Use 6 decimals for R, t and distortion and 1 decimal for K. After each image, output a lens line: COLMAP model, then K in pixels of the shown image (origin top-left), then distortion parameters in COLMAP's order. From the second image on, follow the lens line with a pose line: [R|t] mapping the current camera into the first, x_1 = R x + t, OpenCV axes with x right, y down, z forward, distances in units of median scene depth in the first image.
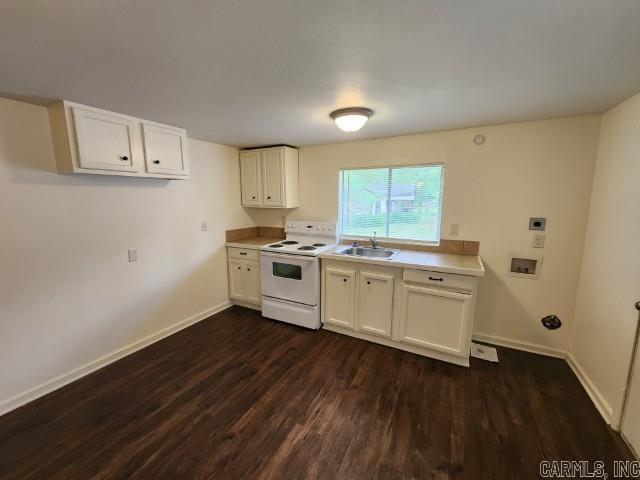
lens RADIAL K [[261.5, 0, 316.0], [0, 261.5, 237.4], [0, 0, 1]] dist [-0.001085, 0.000007]
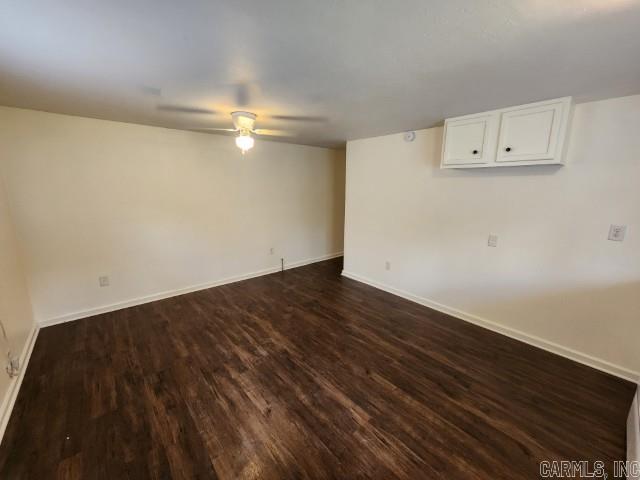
lens RADIAL K [[261.5, 0, 315.6], [0, 261.5, 239.7], [0, 0, 1]] dist [-0.001085, 0.000007]
pose [[-0.365837, 0.192365, -0.910582, 0.734366], [-0.146309, 0.954353, 0.260393, -0.149189], [0.919107, 0.228488, -0.320992, 0.916252]]
